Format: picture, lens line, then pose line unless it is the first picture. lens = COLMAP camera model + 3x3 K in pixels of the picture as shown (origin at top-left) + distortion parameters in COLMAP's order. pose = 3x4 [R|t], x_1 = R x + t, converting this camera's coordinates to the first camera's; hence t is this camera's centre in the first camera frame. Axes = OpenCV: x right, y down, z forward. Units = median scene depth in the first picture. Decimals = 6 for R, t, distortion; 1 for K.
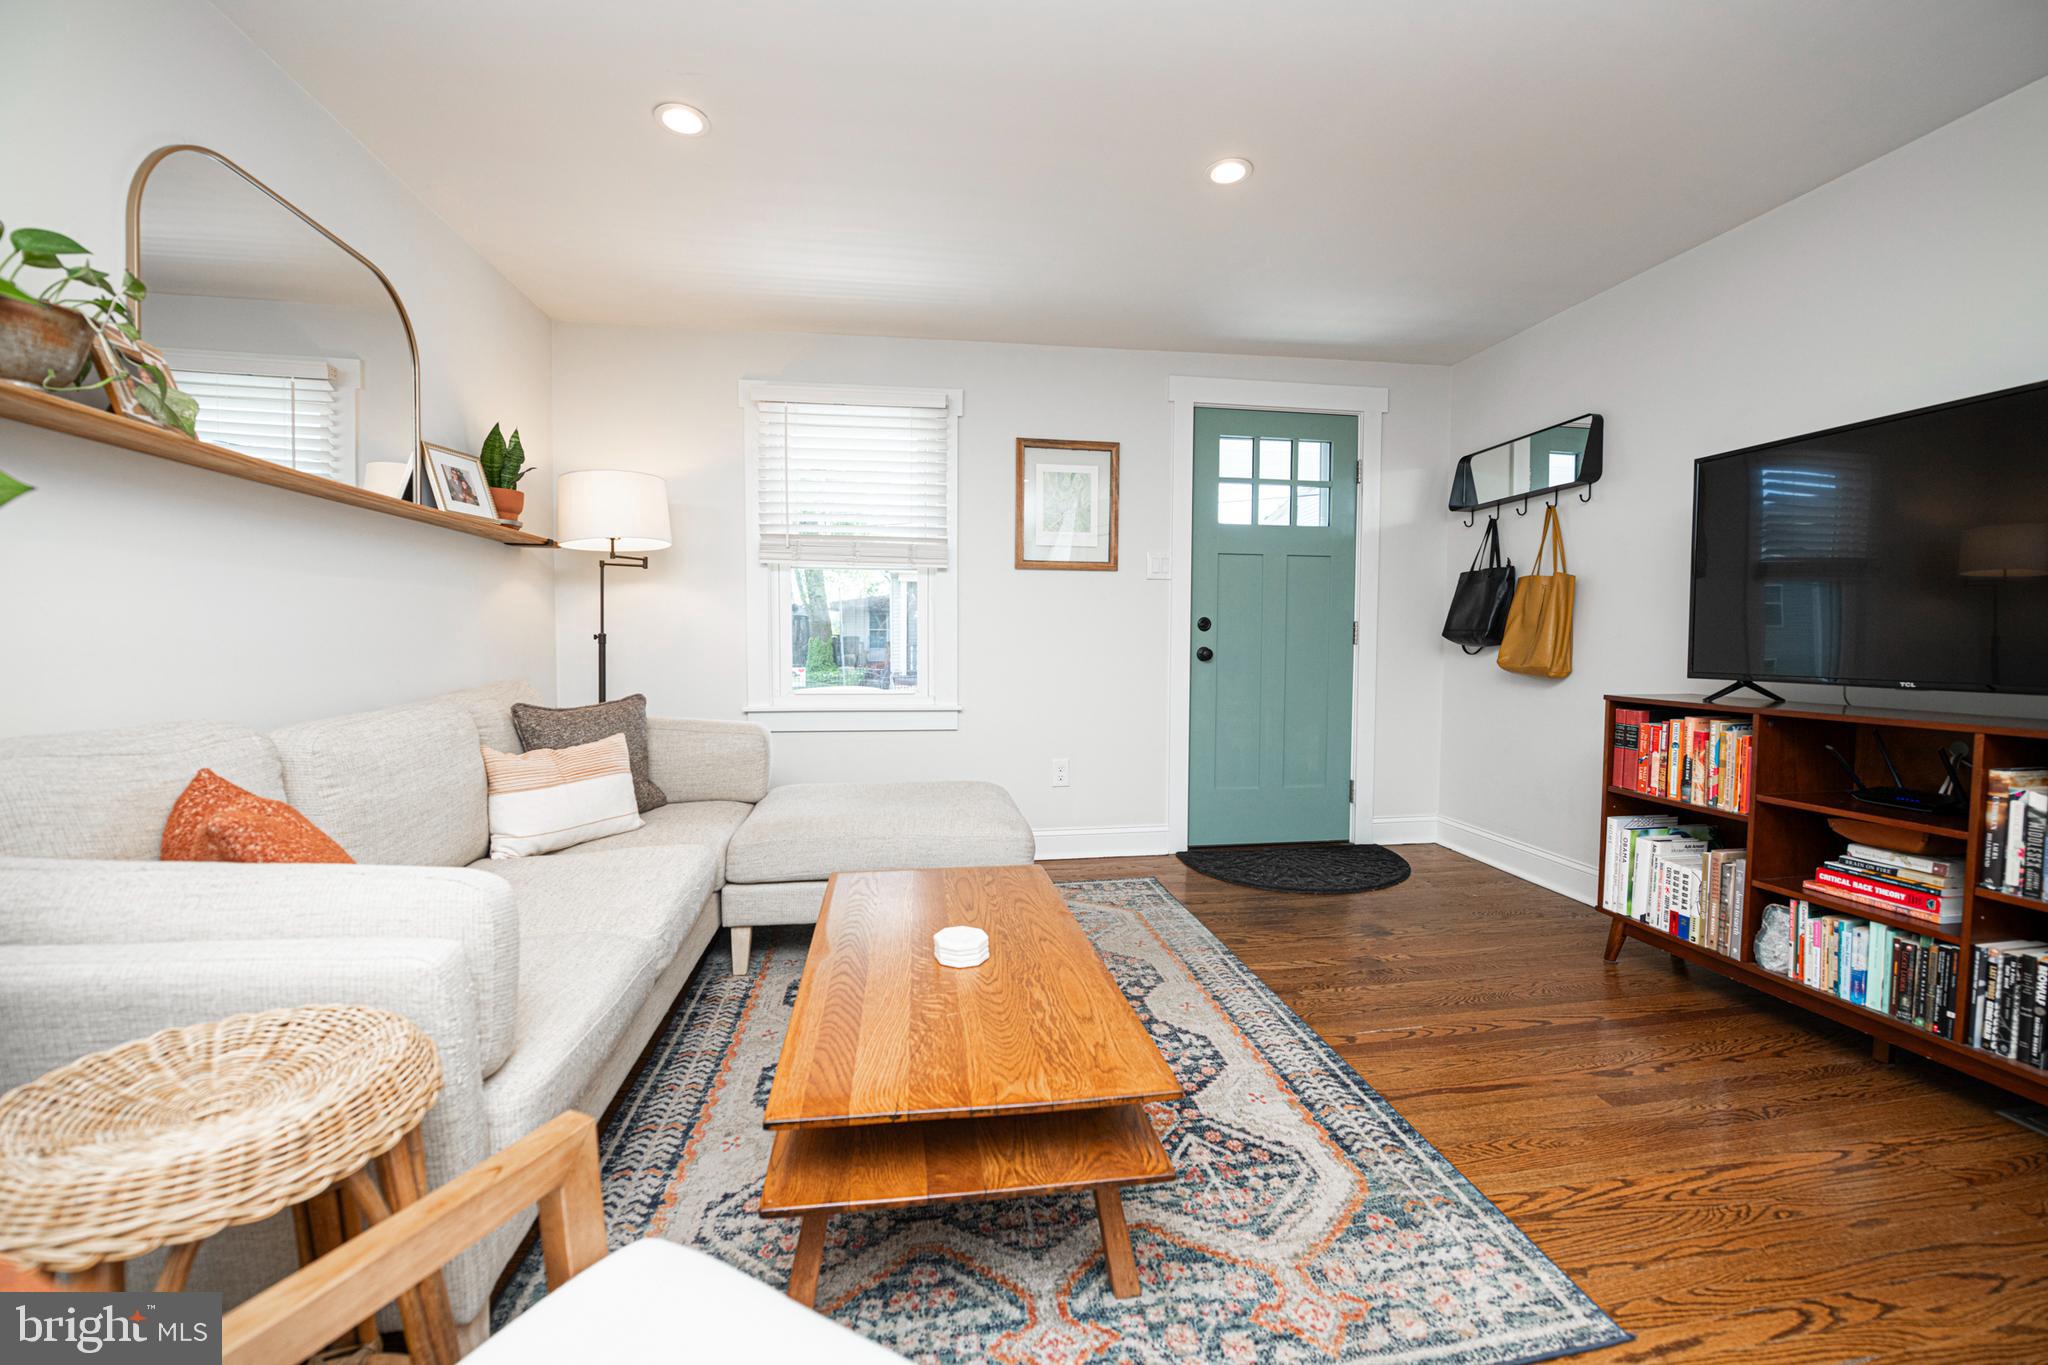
lens RADIAL K [[812.4, 0, 1034.4], [0, 812.4, 681.9], [0, 0, 1]] dist [0.012382, -0.003835]
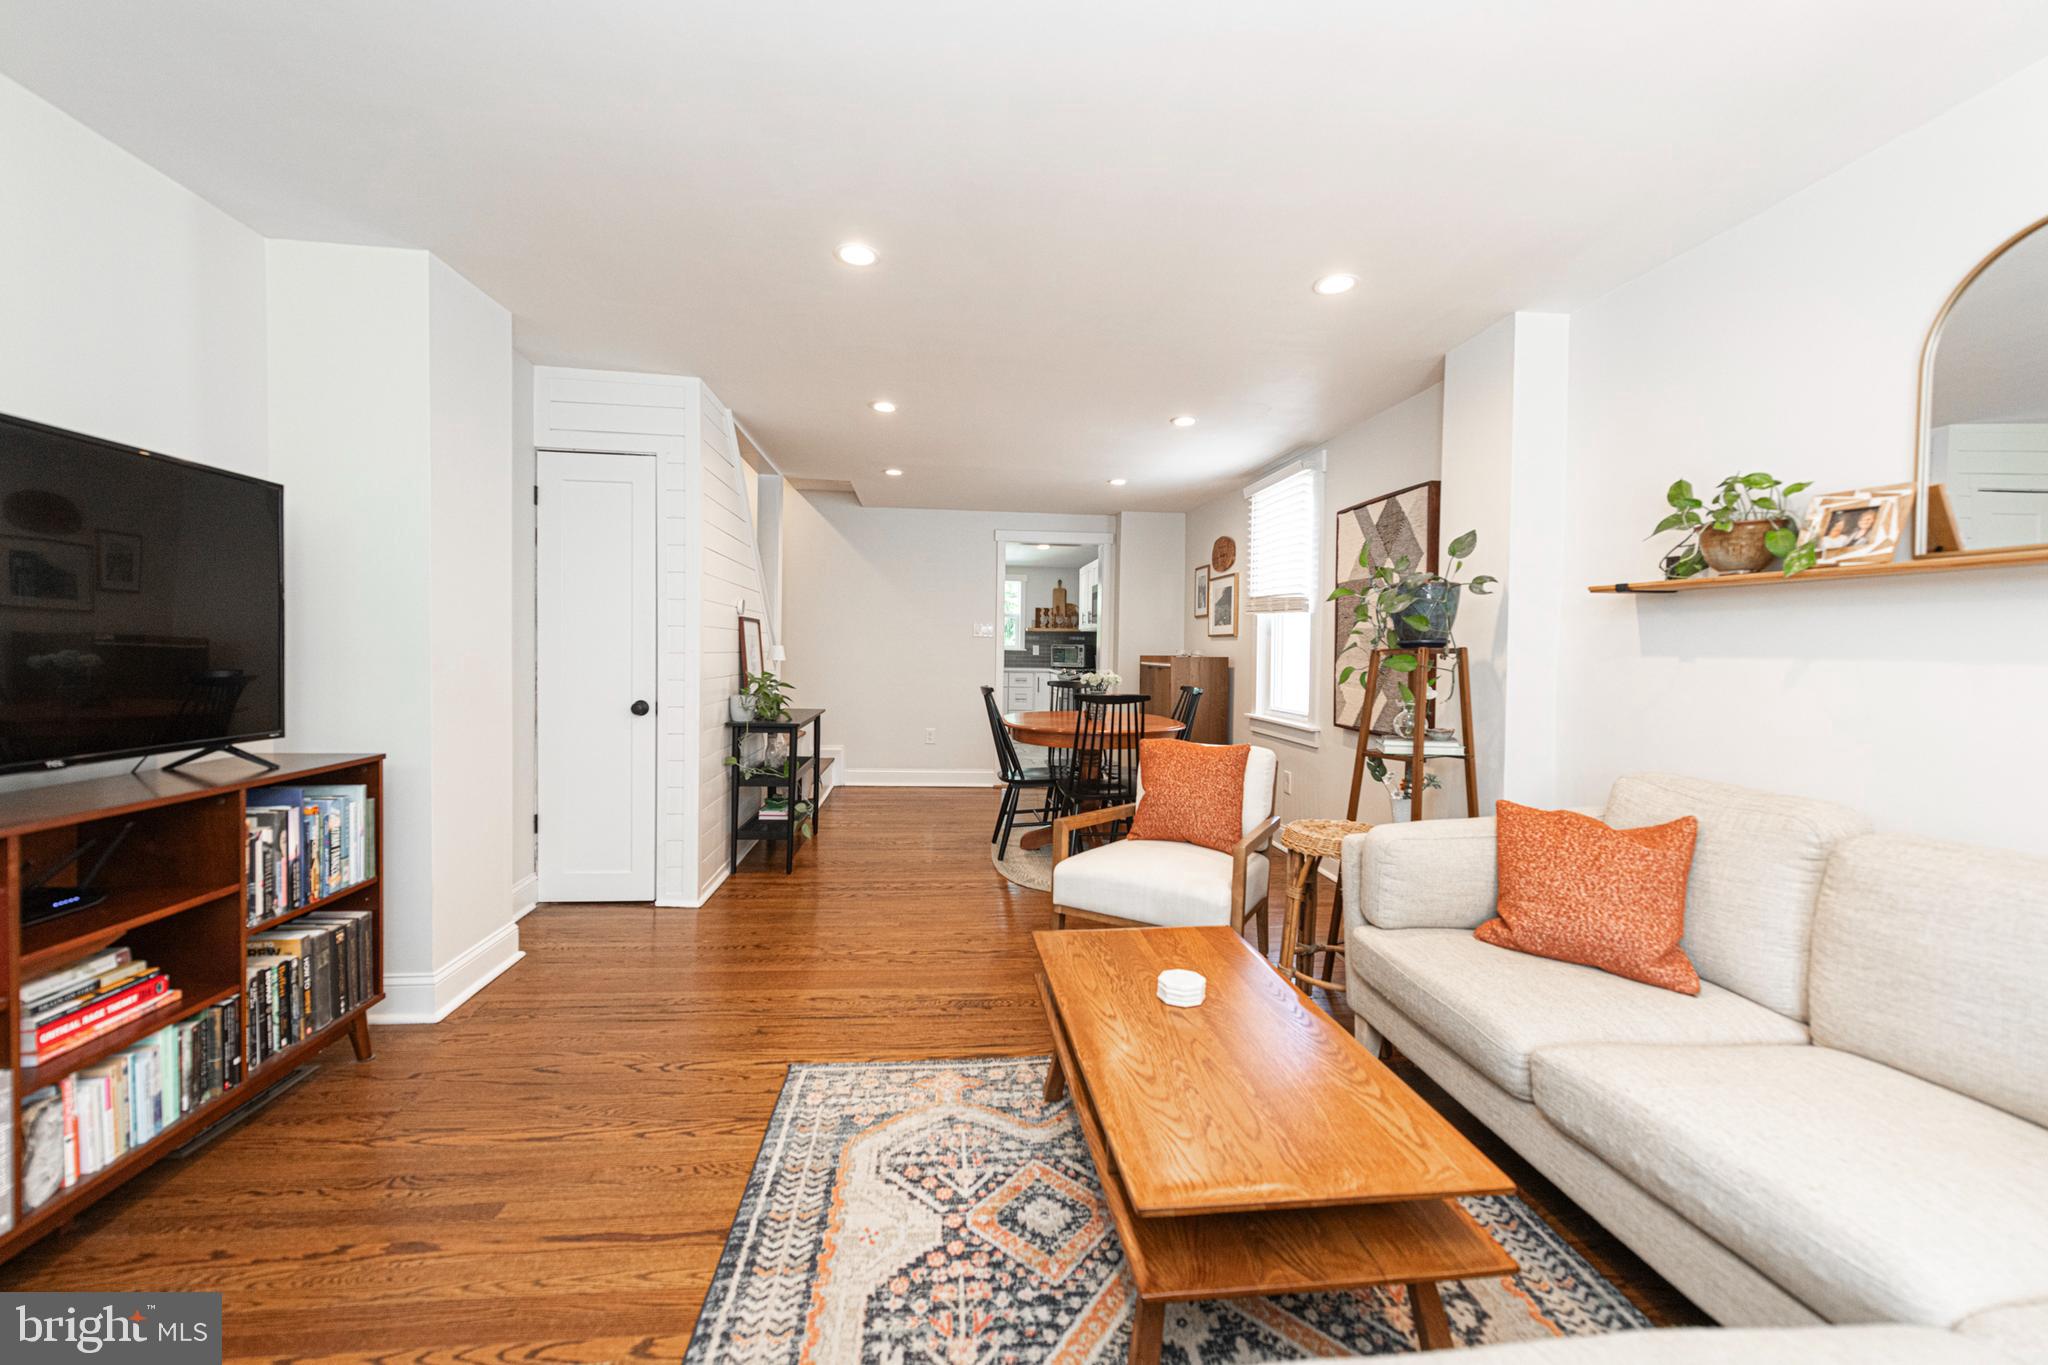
lens RADIAL K [[812.4, 0, 1016.4], [0, 812.4, 675.9], [0, 0, 1]] dist [0.012382, -0.003835]
pose [[-0.998186, -0.020956, 0.056444, 0.069339], [-0.016290, 0.996509, 0.081886, -0.156913], [-0.057963, 0.080818, -0.995042, 1.658809]]
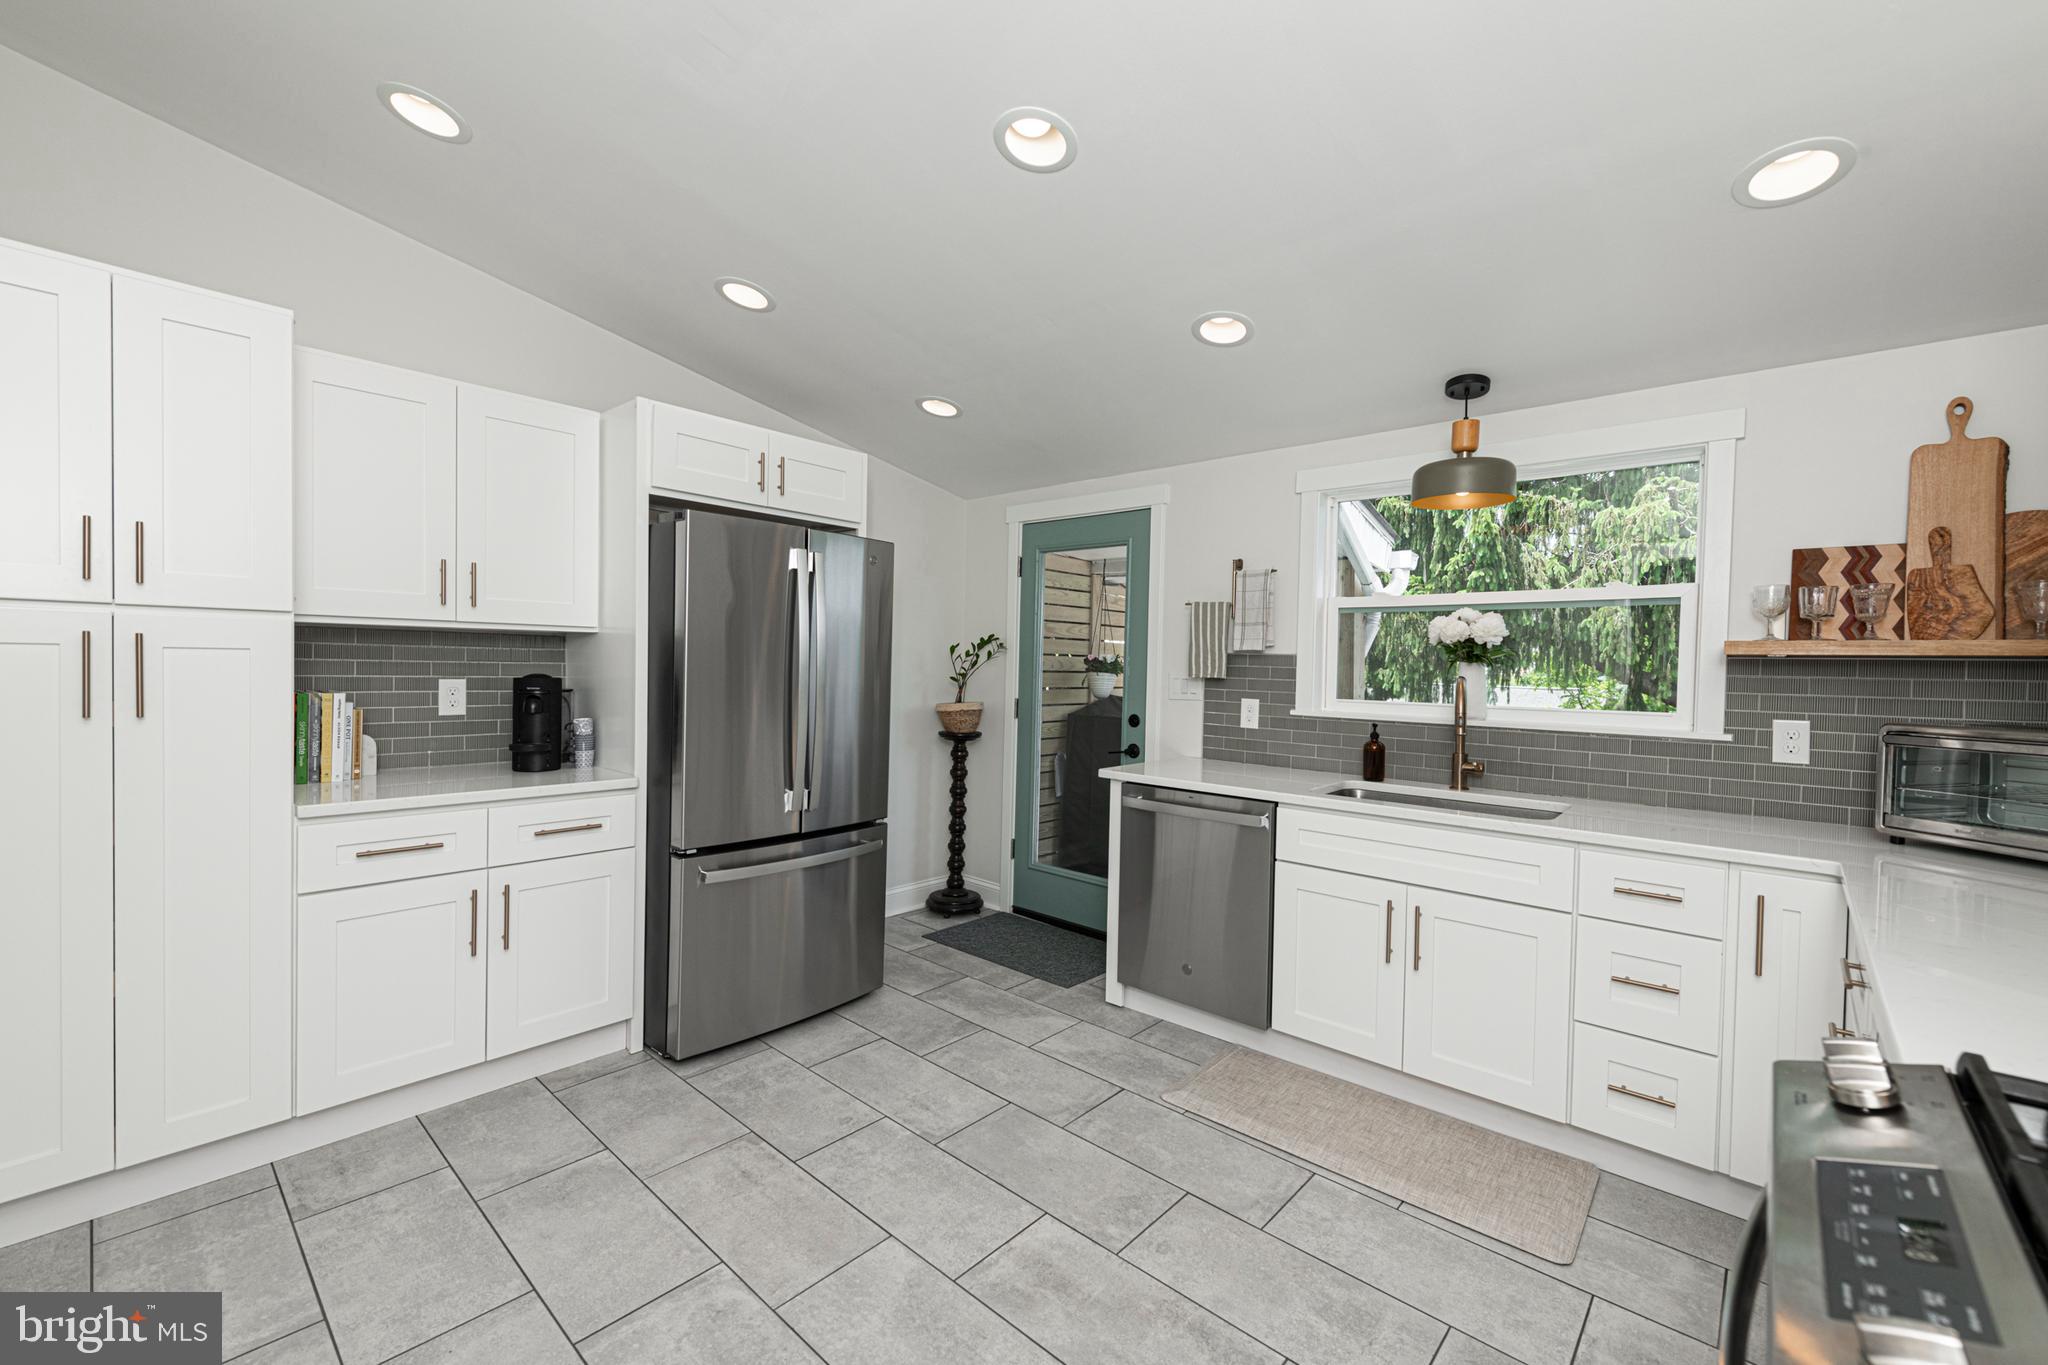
lens RADIAL K [[855.7, 0, 1020.6], [0, 855.7, 675.7], [0, 0, 1]] dist [0.013248, 0.000766]
pose [[-0.614023, -0.030888, 0.788684, -0.055853], [0.011212, 0.998792, 0.047845, -0.058631], [-0.789209, 0.038221, -0.612934, -2.019833]]
